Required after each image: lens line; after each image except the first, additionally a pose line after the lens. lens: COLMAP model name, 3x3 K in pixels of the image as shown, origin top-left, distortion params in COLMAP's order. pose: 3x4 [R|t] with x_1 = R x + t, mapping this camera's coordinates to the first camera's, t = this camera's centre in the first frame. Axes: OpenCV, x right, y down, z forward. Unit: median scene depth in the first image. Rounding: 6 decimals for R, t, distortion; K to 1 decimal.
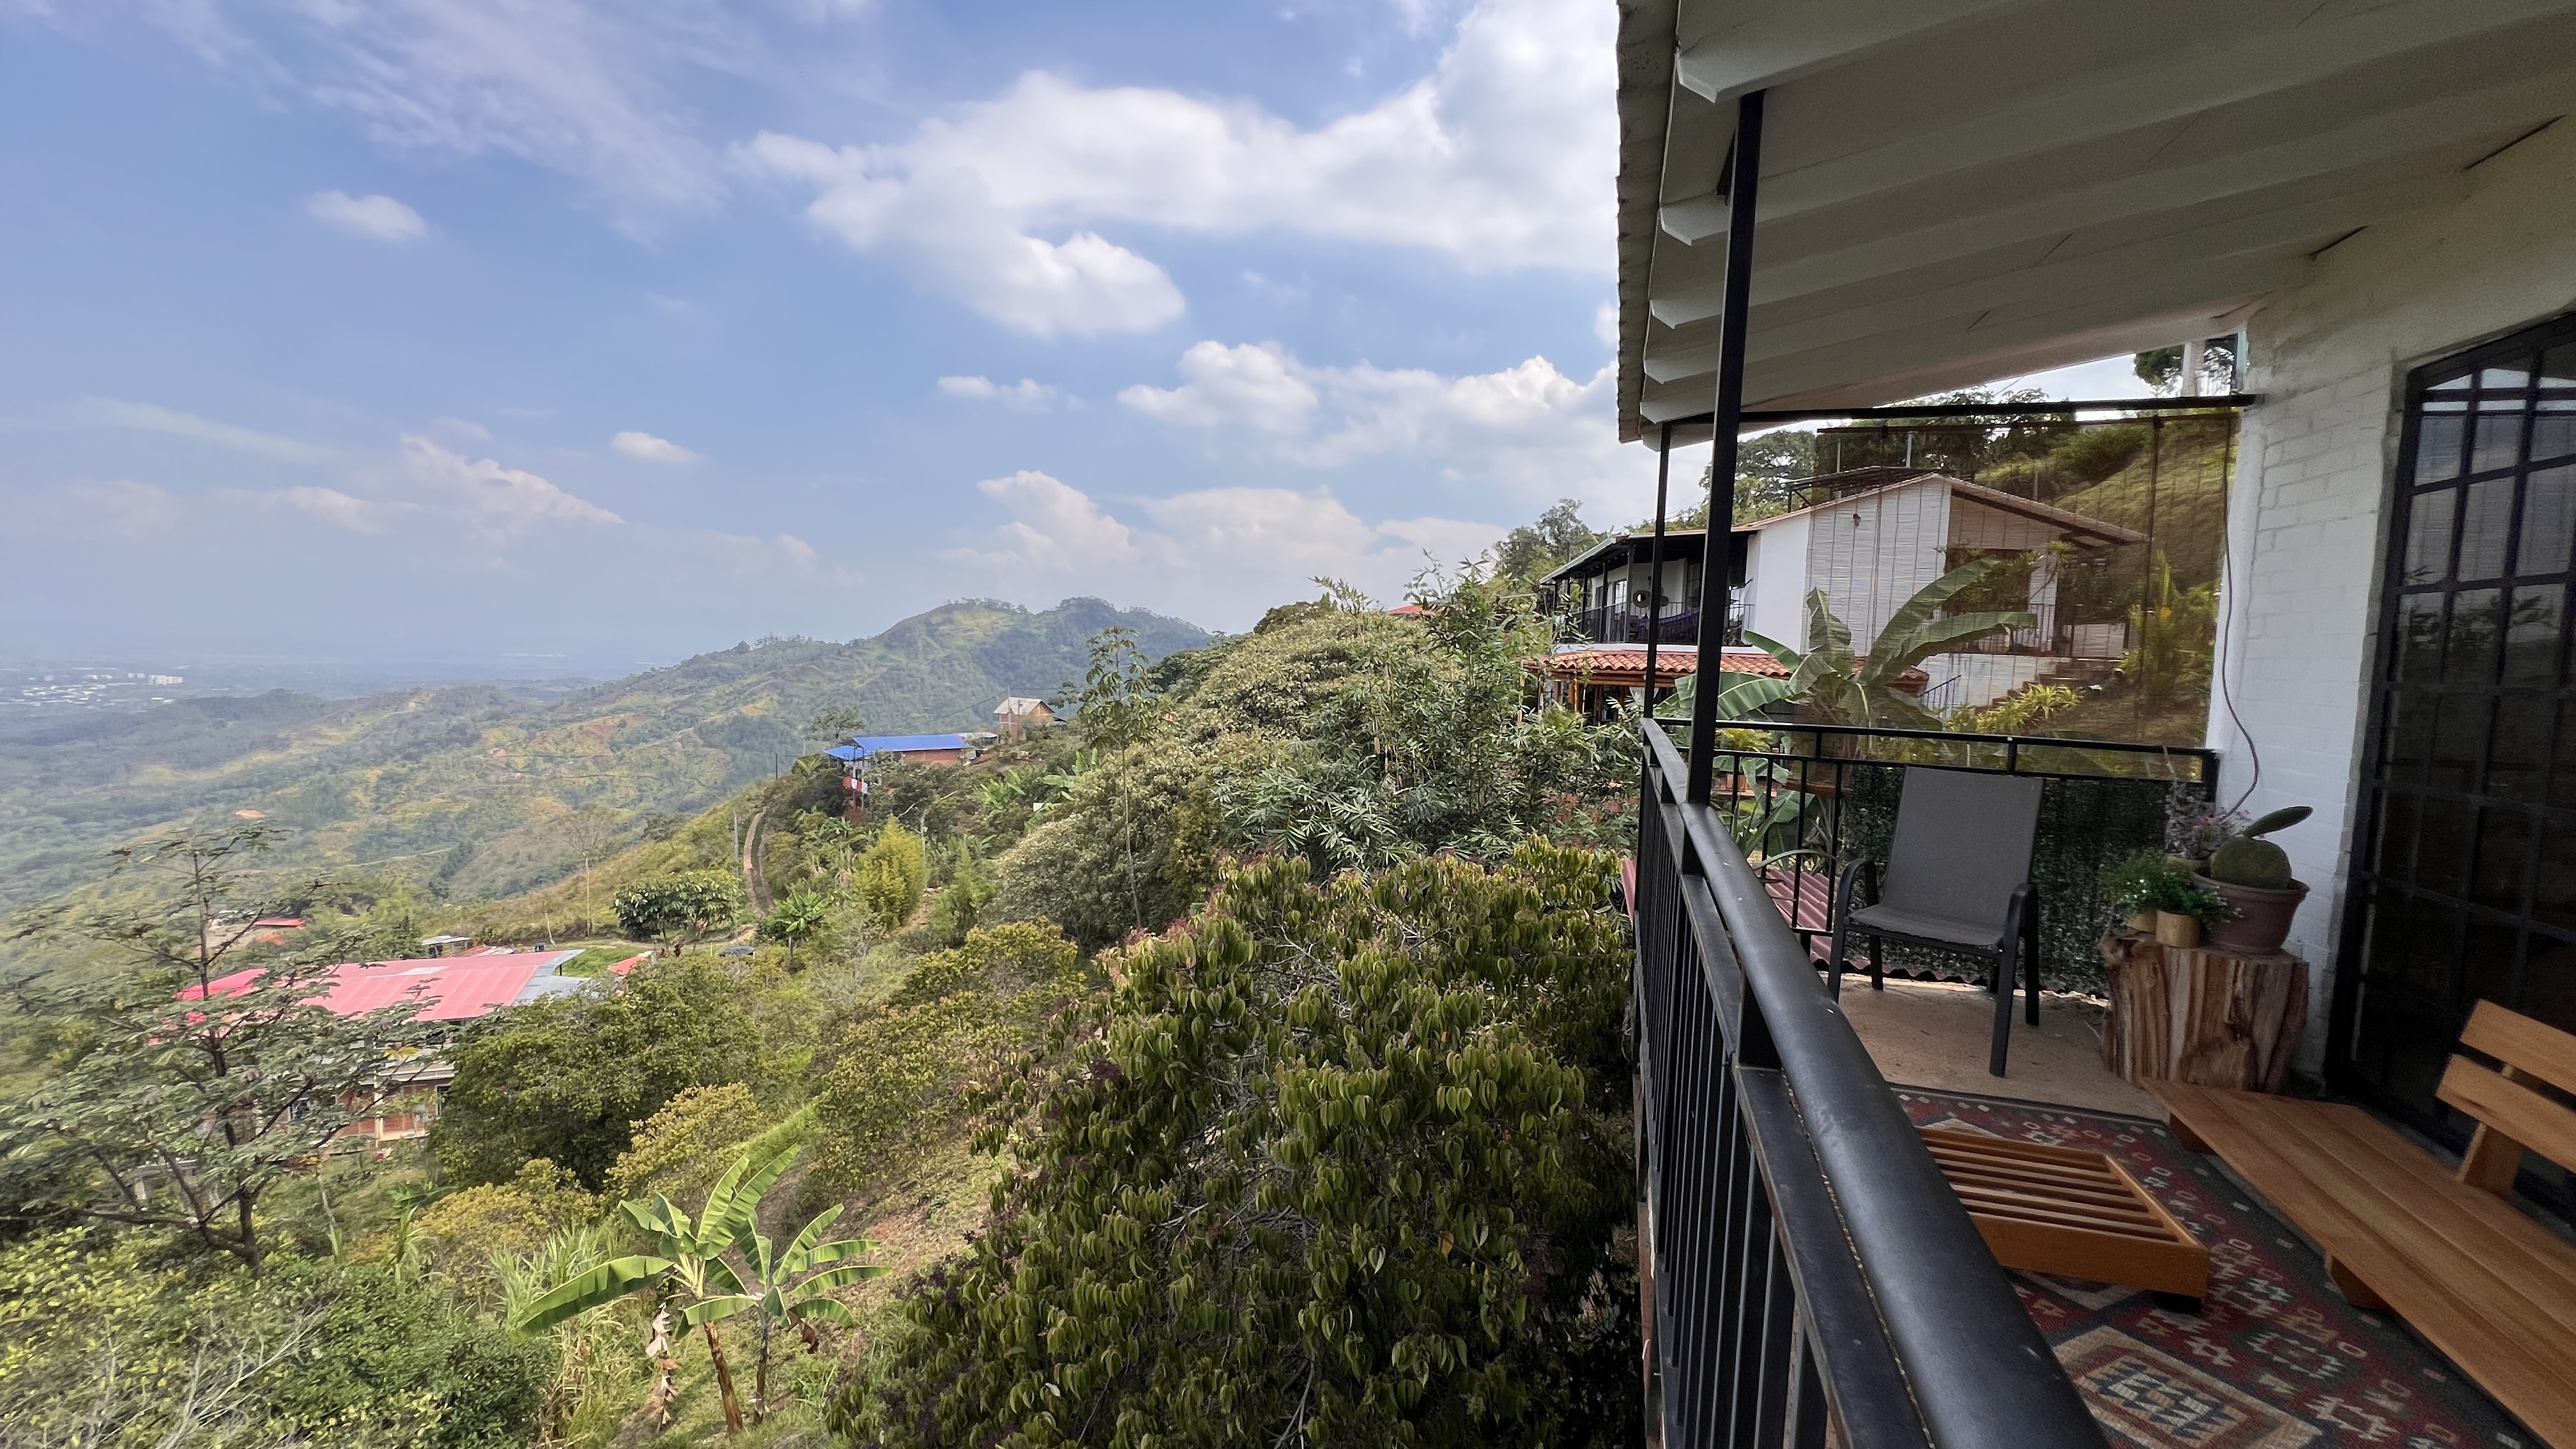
lens RADIAL K [[1040.4, 0, 1288.0], [0, 1040.4, 724.5], [0, 0, 1]] dist [0.002903, 0.000284]
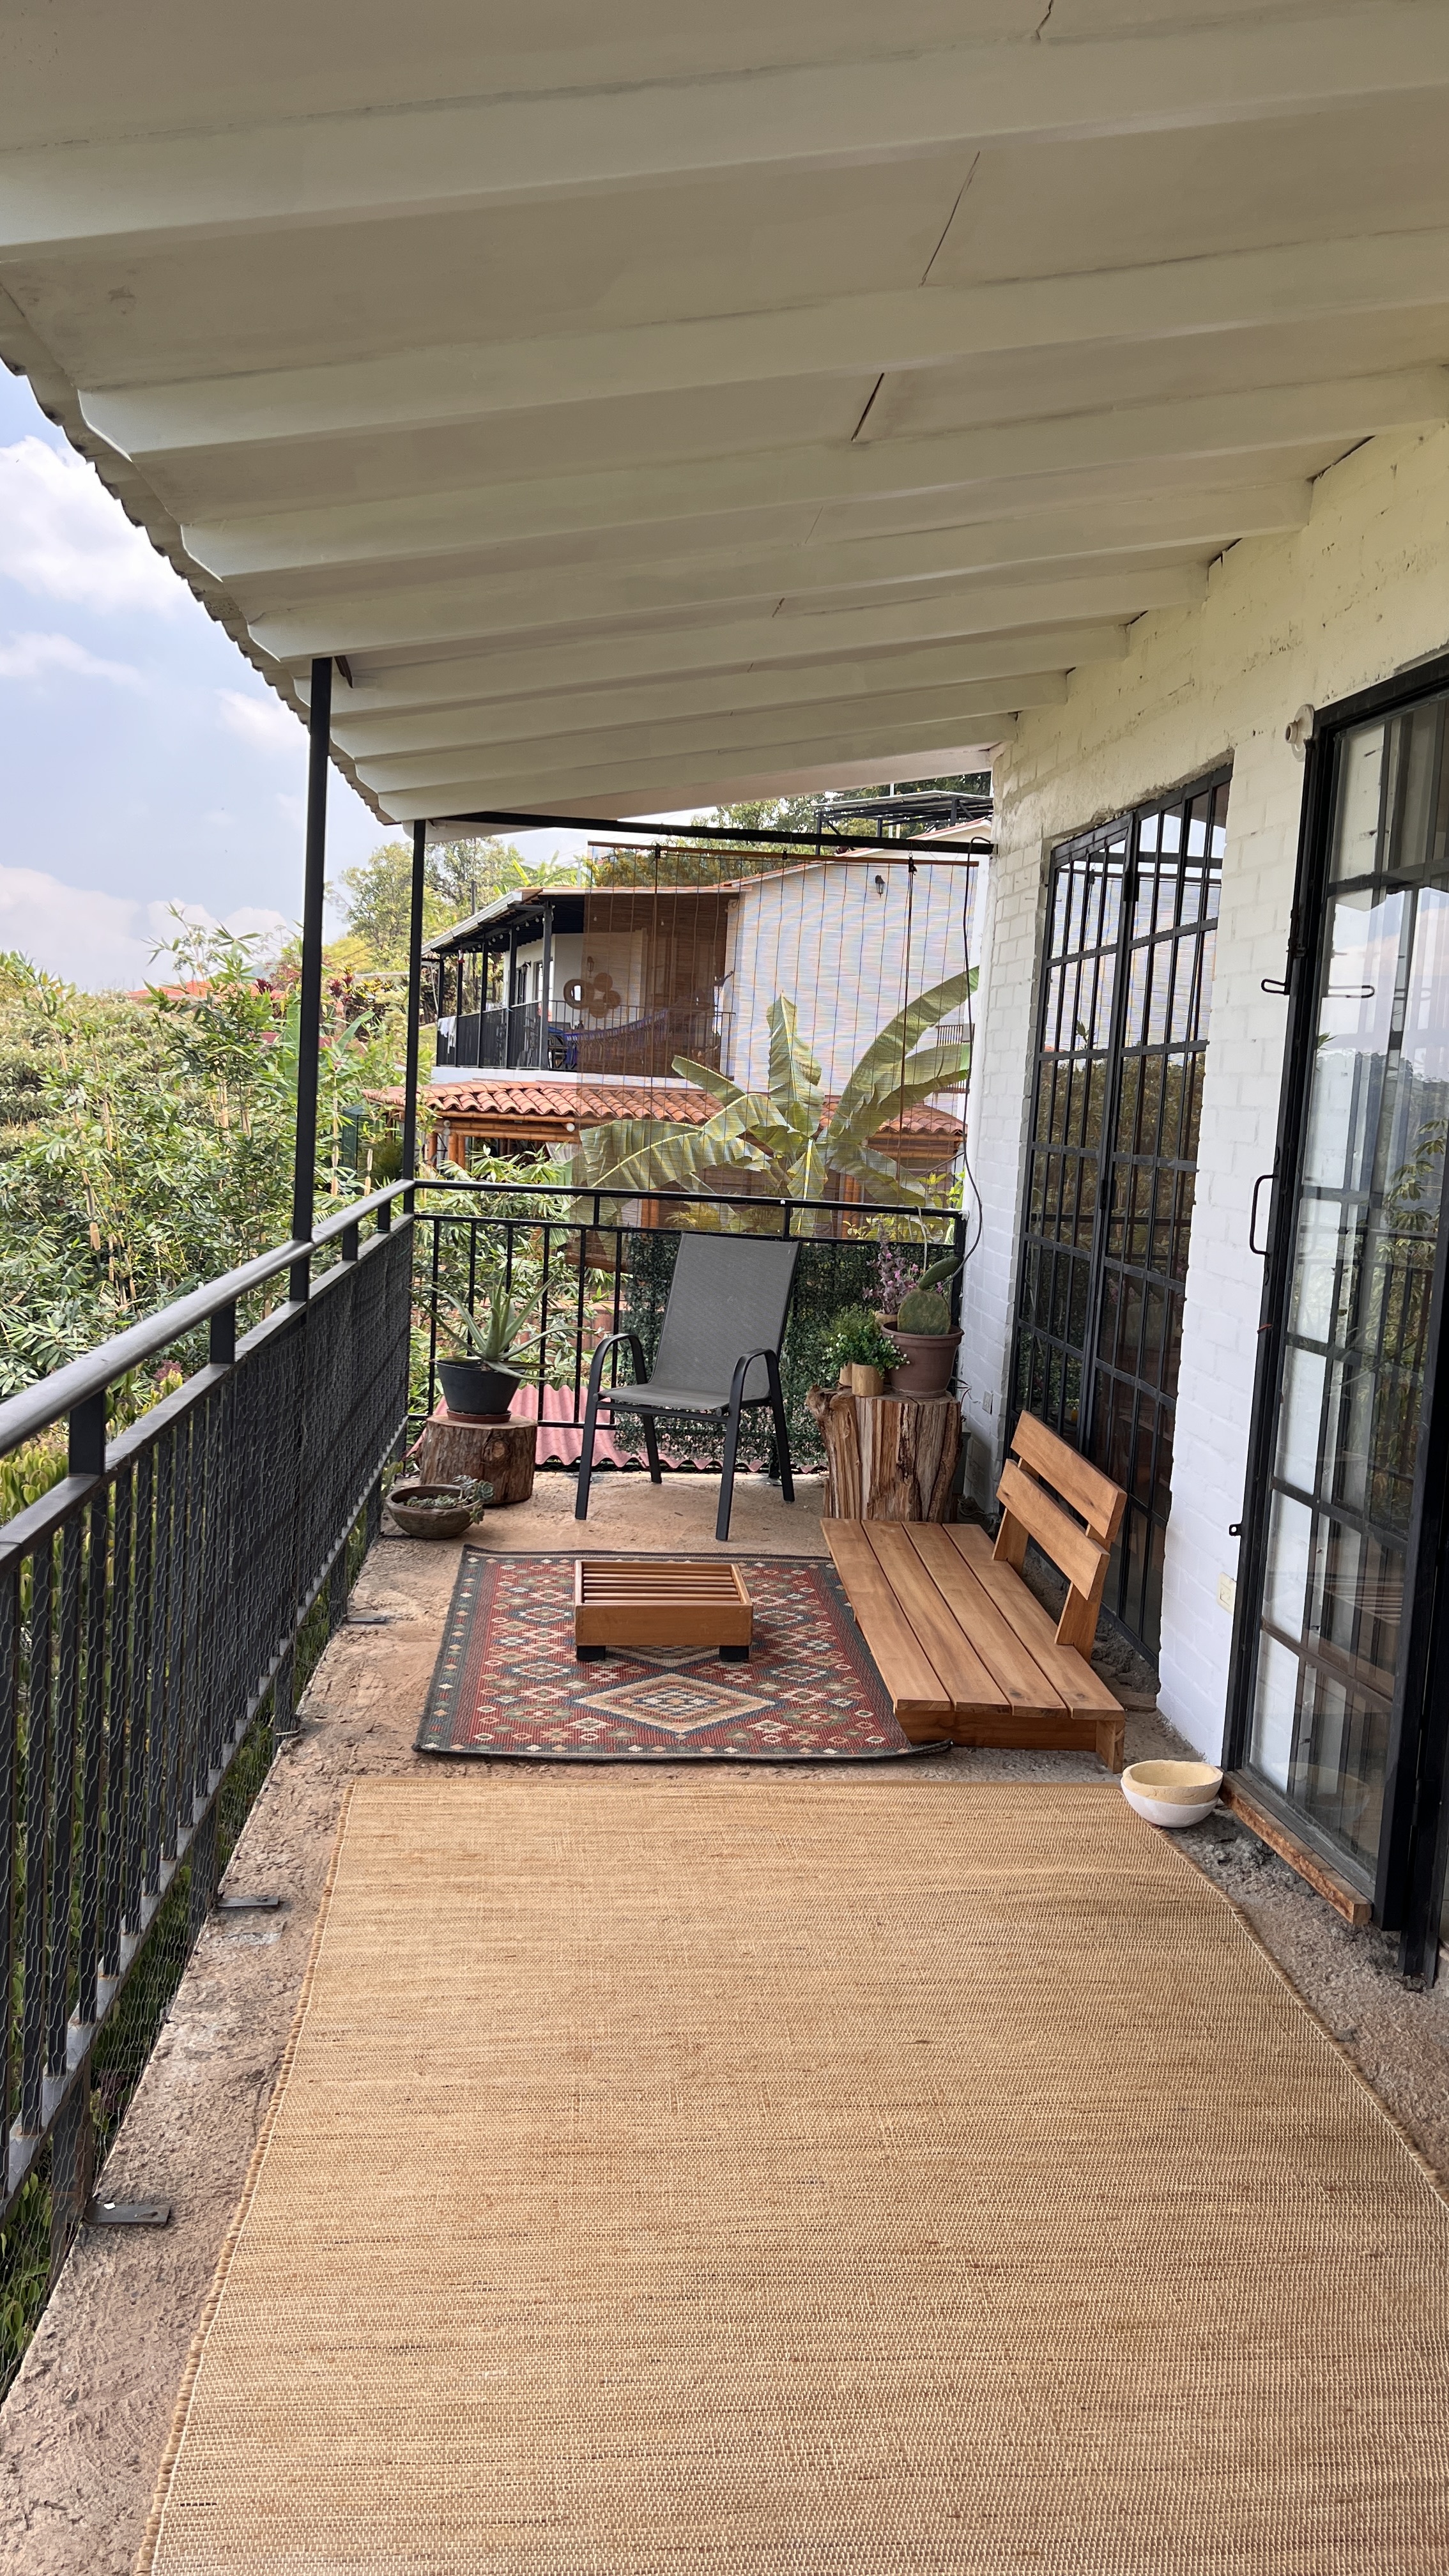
lens RADIAL K [[1911.2, 0, 724.5], [0, 1911.2, 1288.0], [0, 0, 1]] dist [0.055251, -0.000092]
pose [[0.925370, -0.019838, 0.378547, 0.005725], [0.004604, 0.999144, 0.041105, 0.019827], [-0.379038, -0.036294, 0.924669, -0.514201]]
